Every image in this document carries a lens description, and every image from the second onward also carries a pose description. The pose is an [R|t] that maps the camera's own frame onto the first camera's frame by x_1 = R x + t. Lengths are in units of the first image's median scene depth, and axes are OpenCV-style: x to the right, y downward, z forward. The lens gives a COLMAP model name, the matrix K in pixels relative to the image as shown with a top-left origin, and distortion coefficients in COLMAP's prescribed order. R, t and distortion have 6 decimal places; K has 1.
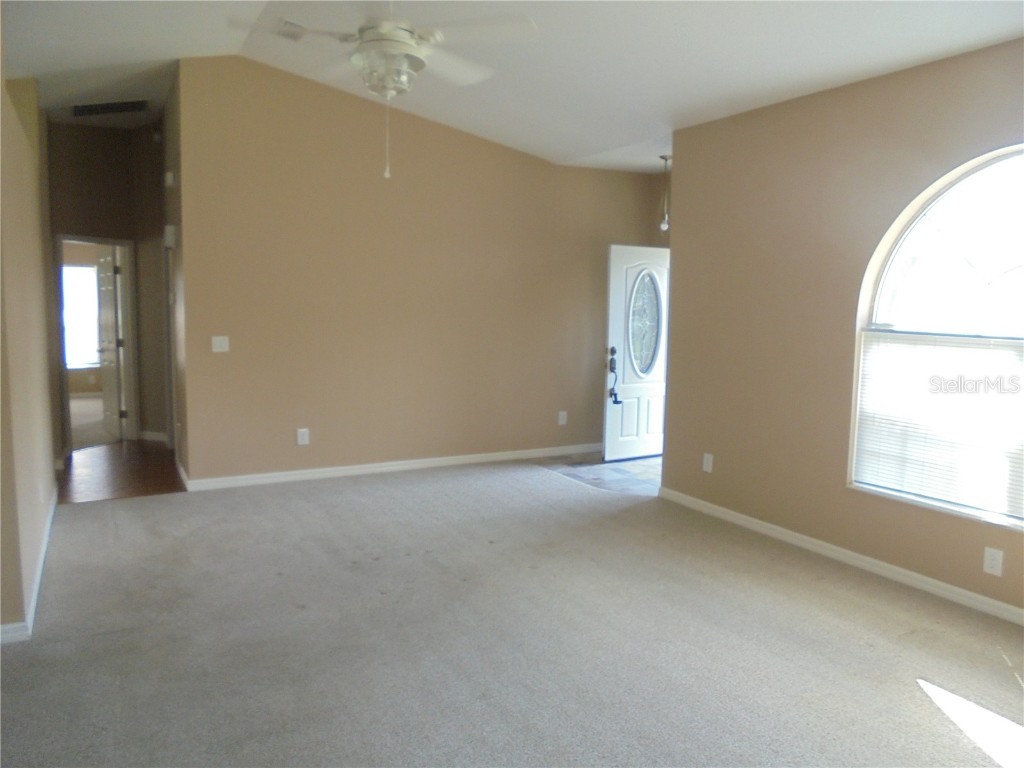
lens RADIAL K [[774.4, 0, 511.2], [0, 774.4, 384.6], [0, 0, 1]] dist [-0.091743, 0.051506]
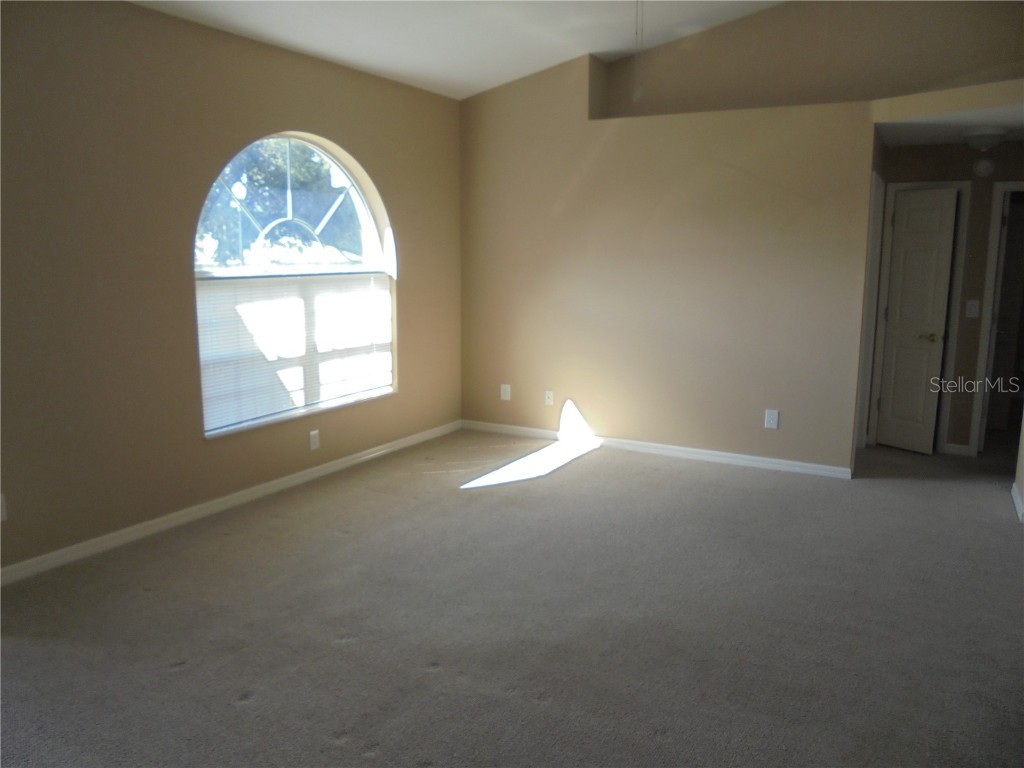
lens RADIAL K [[774.4, 0, 512.6], [0, 774.4, 384.8], [0, 0, 1]] dist [-0.091743, 0.051506]
pose [[-0.527147, -0.151528, 0.836155, -0.610586], [0.087864, 0.968980, 0.230992, -0.133417], [-0.845219, 0.195235, -0.497481, 1.191720]]
